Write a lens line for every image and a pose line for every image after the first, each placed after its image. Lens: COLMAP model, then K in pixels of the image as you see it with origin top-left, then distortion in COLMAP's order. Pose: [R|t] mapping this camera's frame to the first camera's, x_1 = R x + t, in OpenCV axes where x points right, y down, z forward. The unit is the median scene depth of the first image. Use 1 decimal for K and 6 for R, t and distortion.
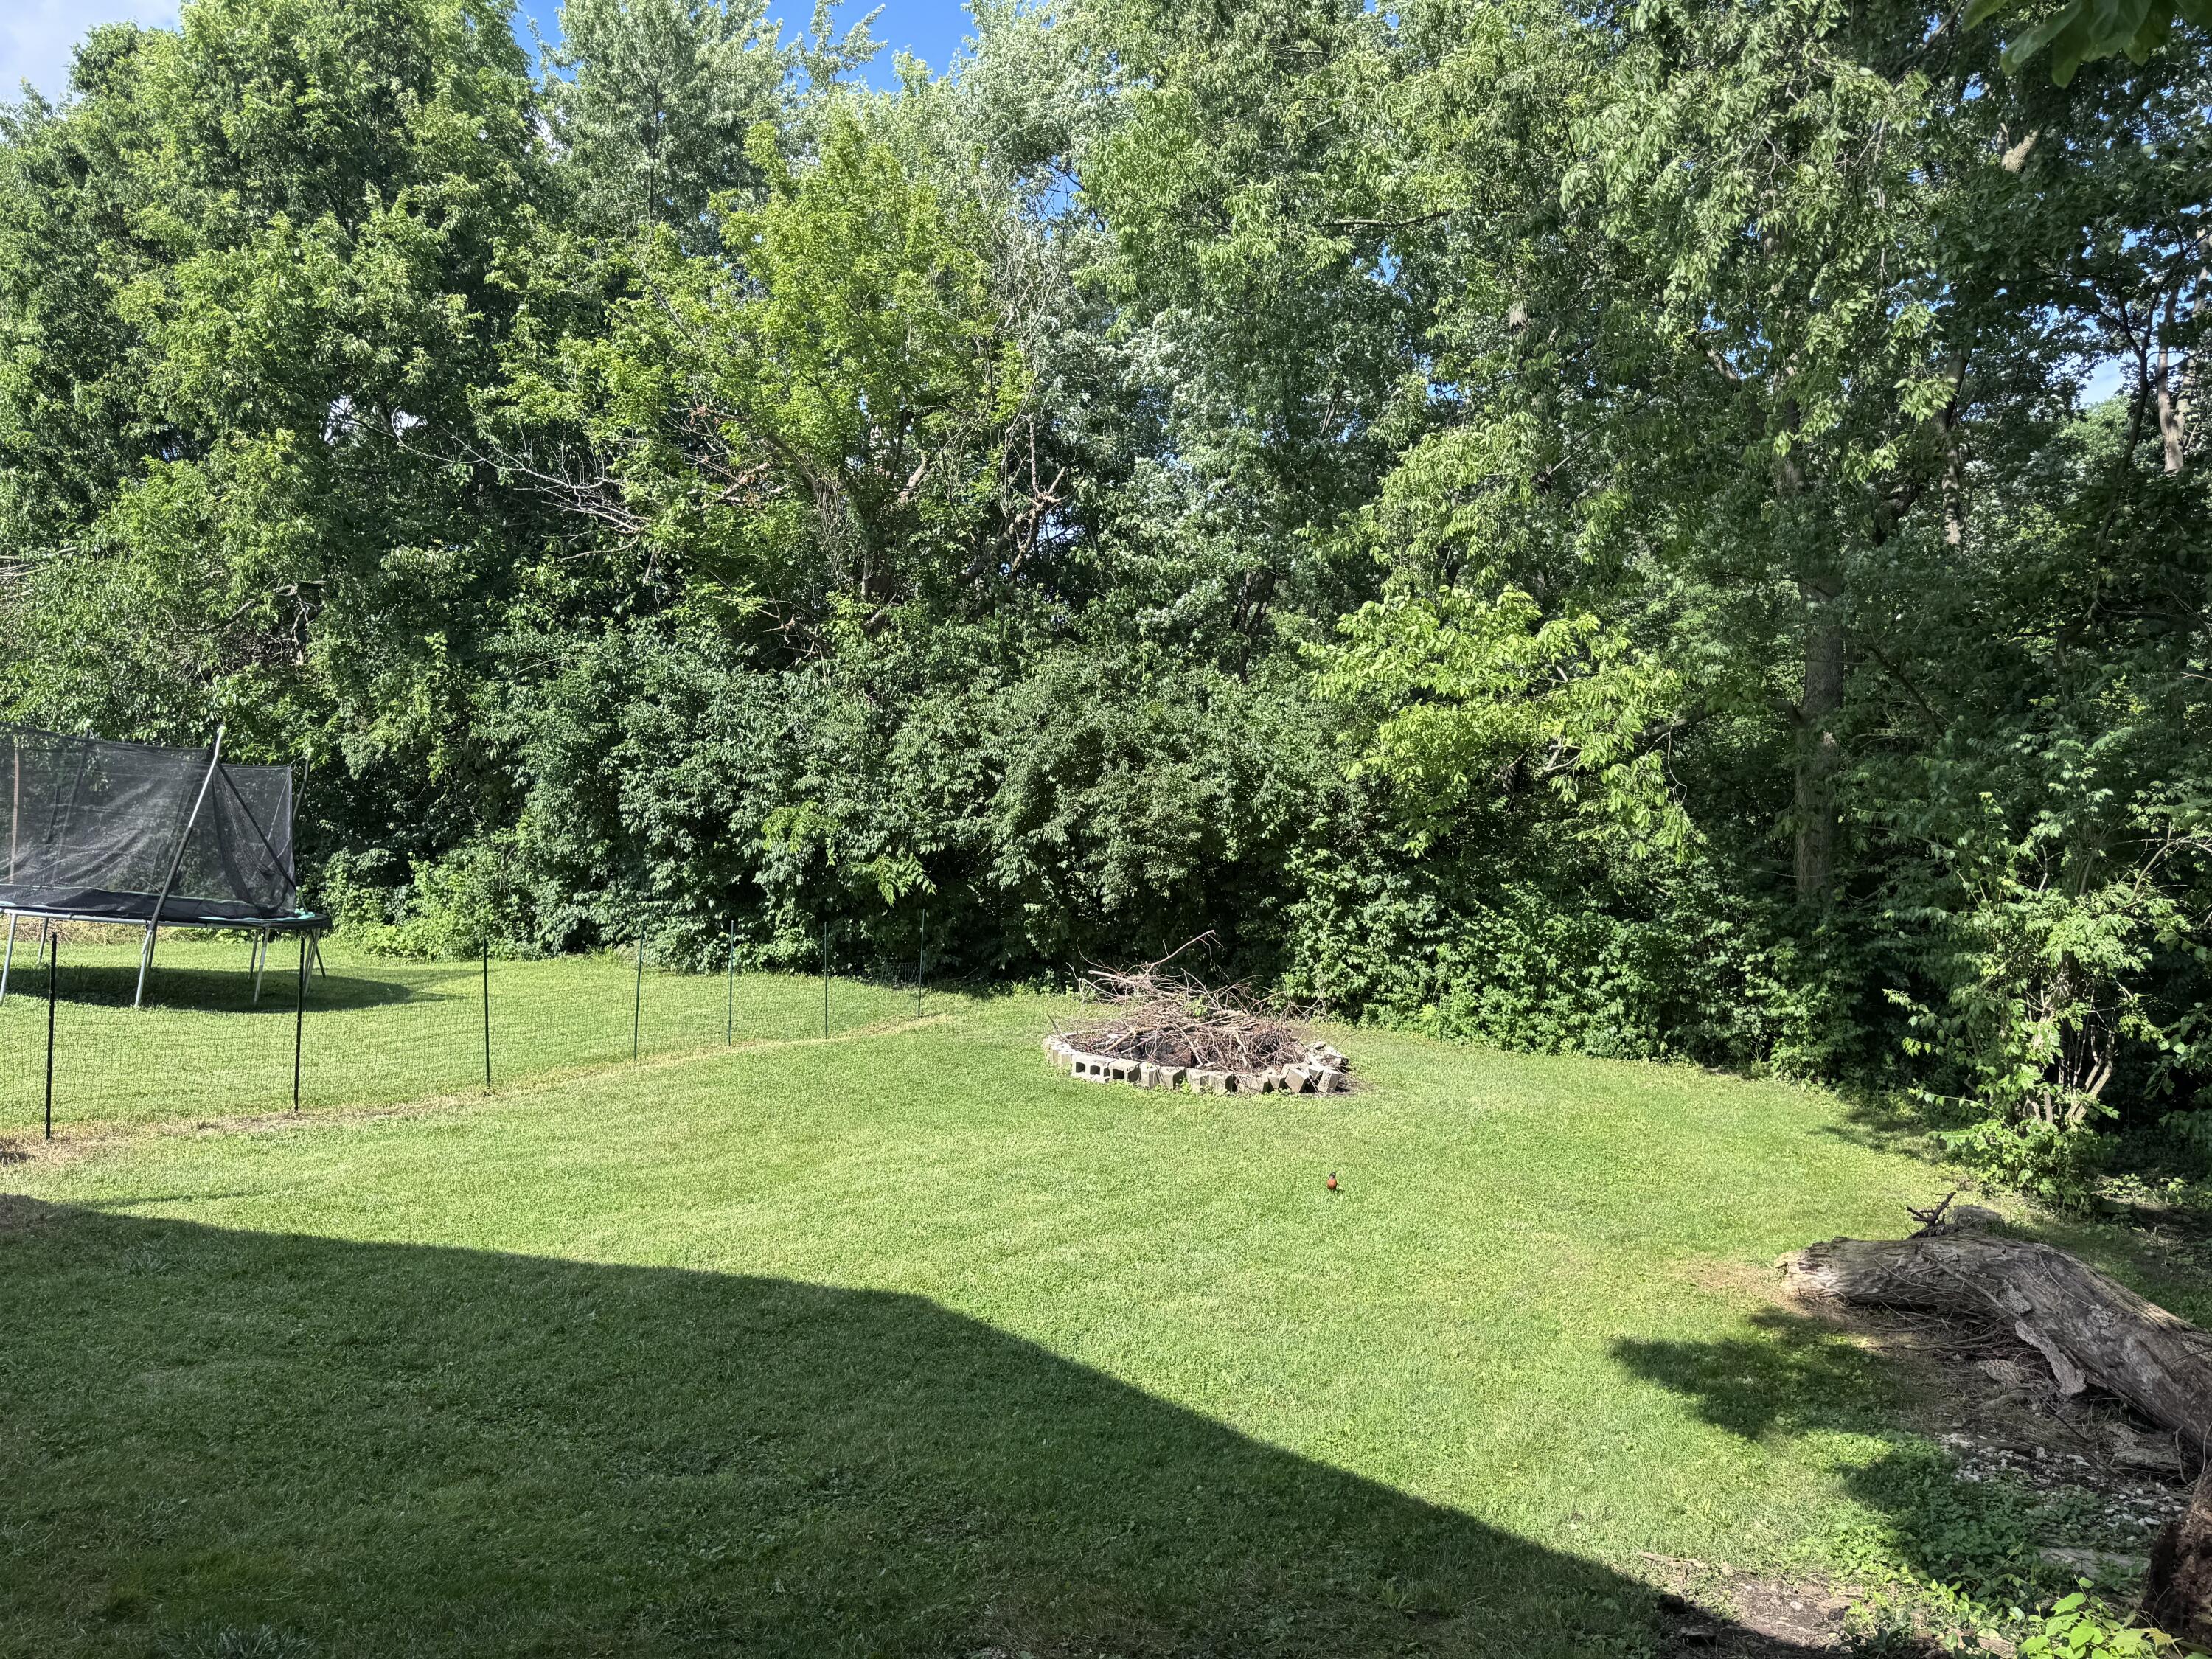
lens RADIAL K [[1461.3, 0, 1106.0], [0, 1461.3, 829.5], [0, 0, 1]] dist [0.131102, -0.143420]
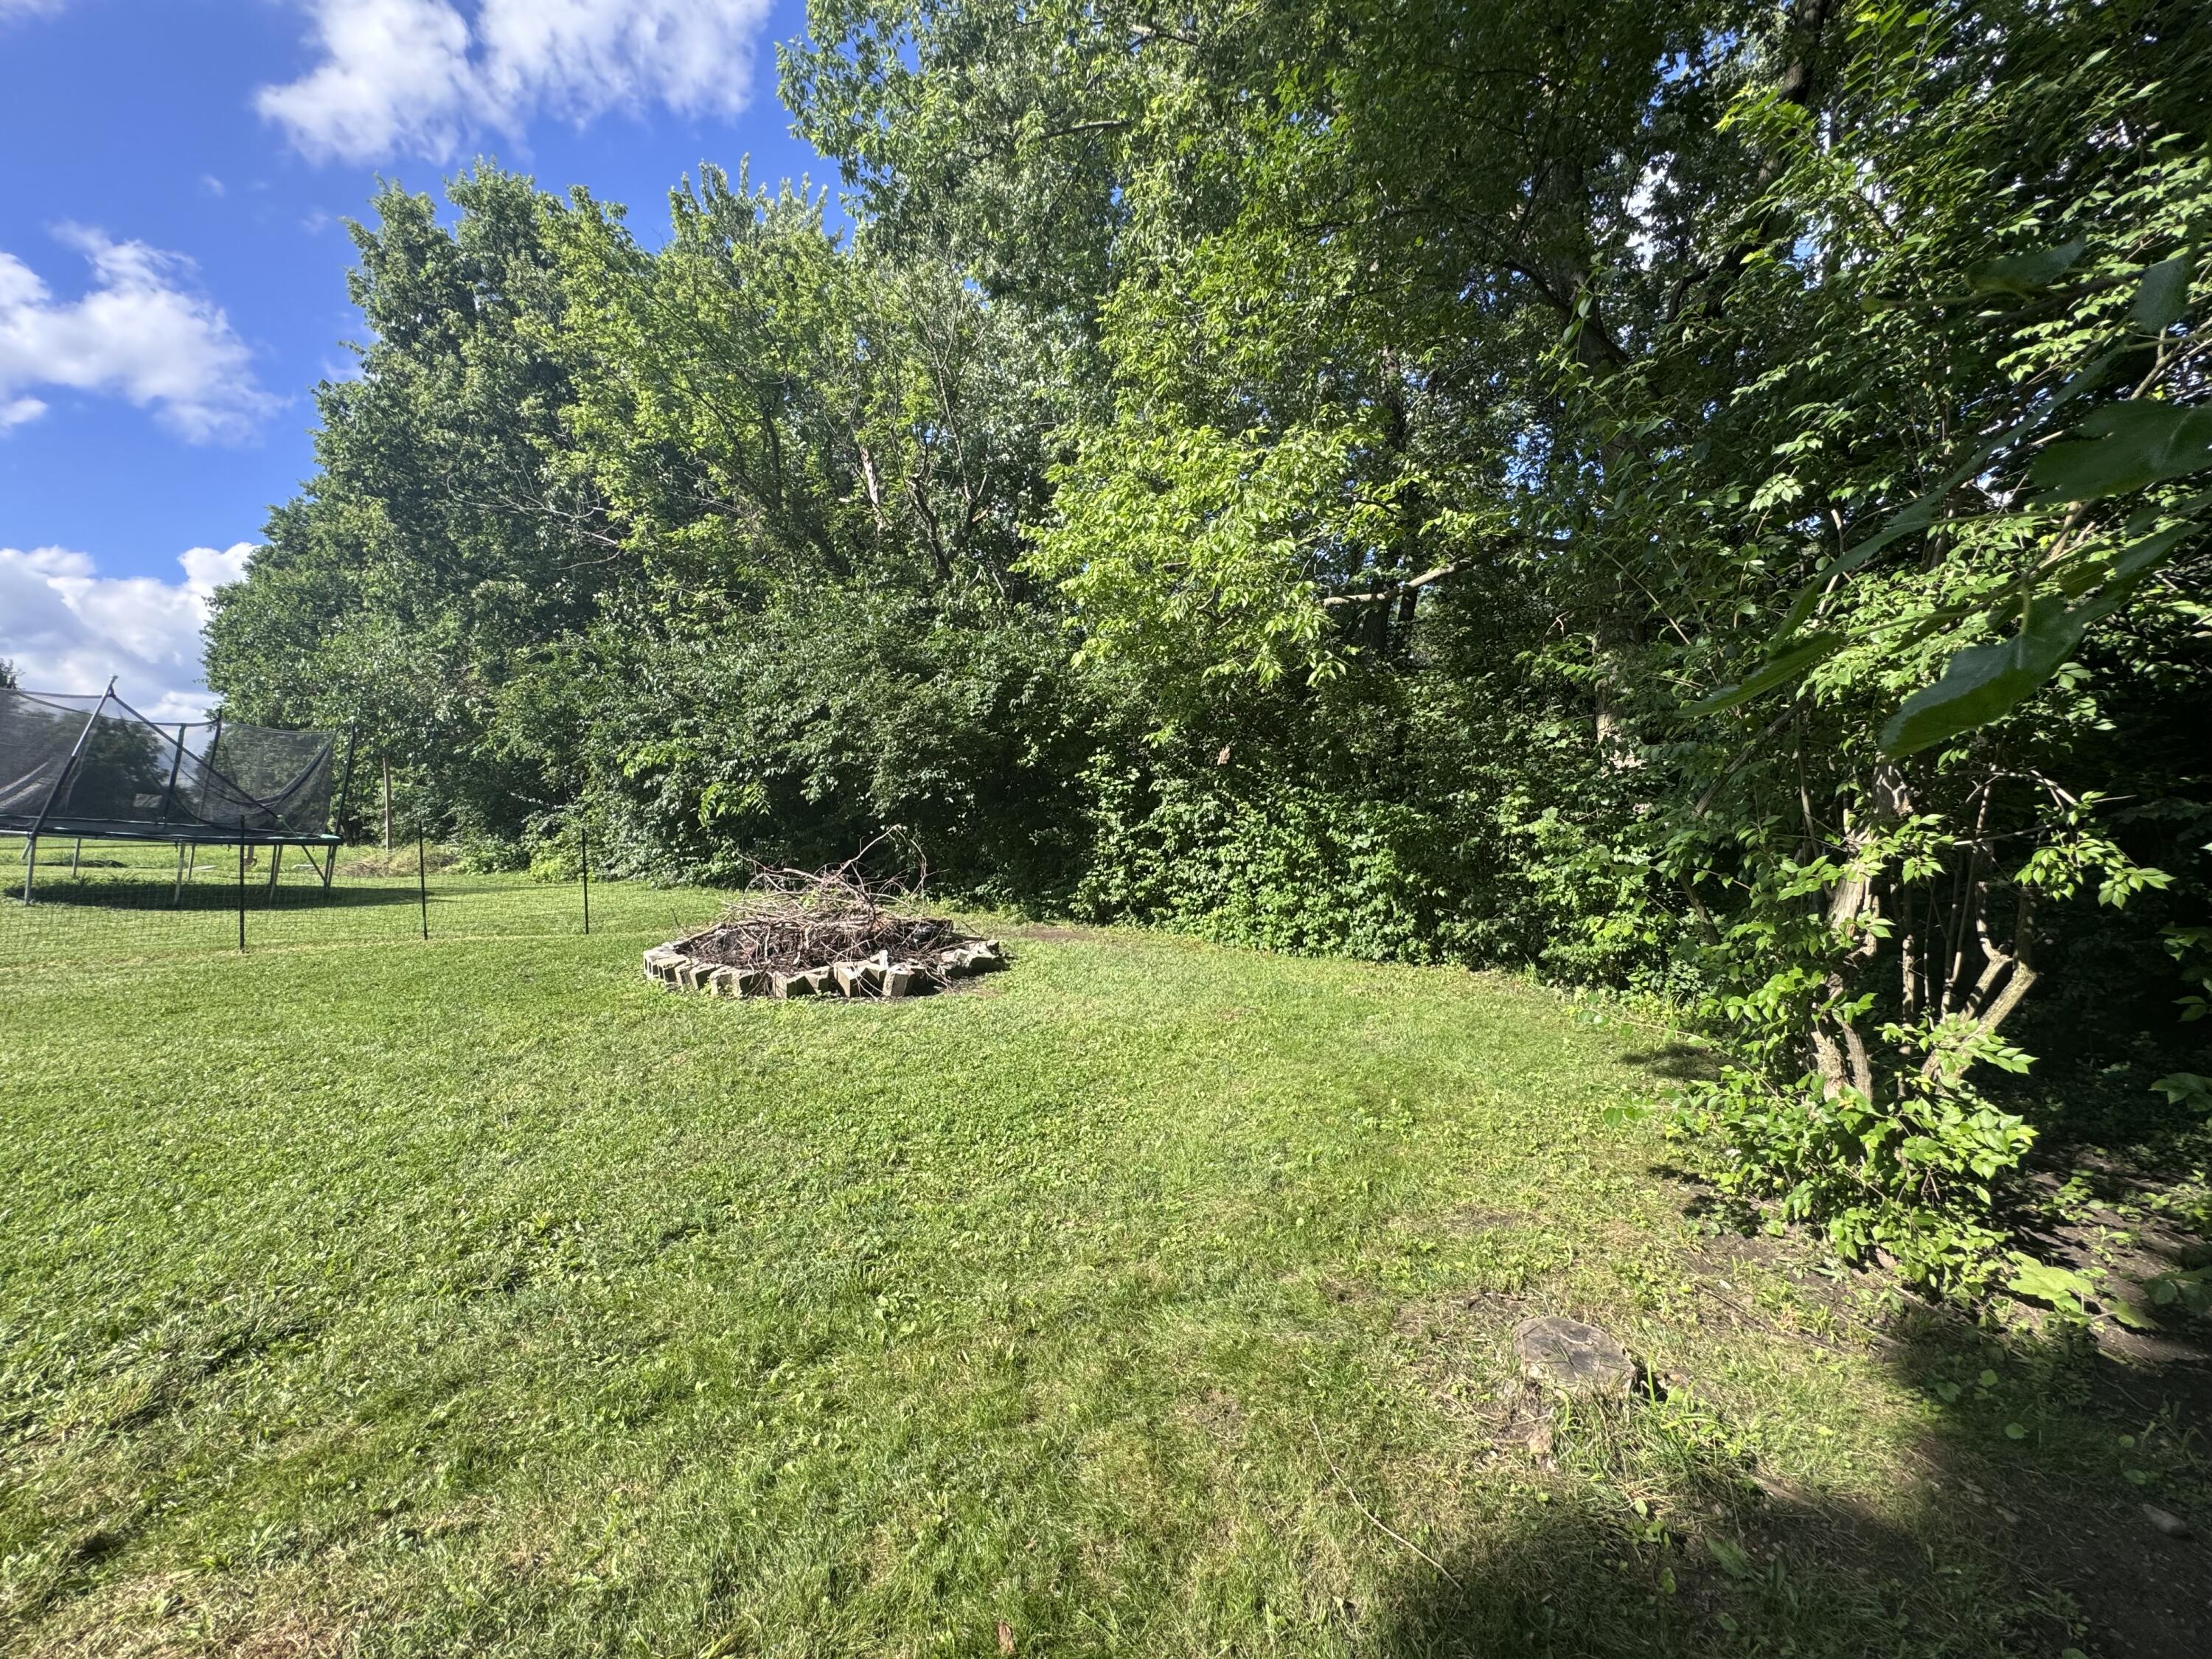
lens RADIAL K [[885.4, 0, 1106.0], [0, 885.4, 829.5], [0, 0, 1]] dist [-0.004182, -0.000363]
pose [[0.975042, -0.024220, -0.220696, 0.305611], [0.024686, 0.999695, -0.000648, 0.072711], [0.220645, -0.004816, 0.975342, 0.453531]]
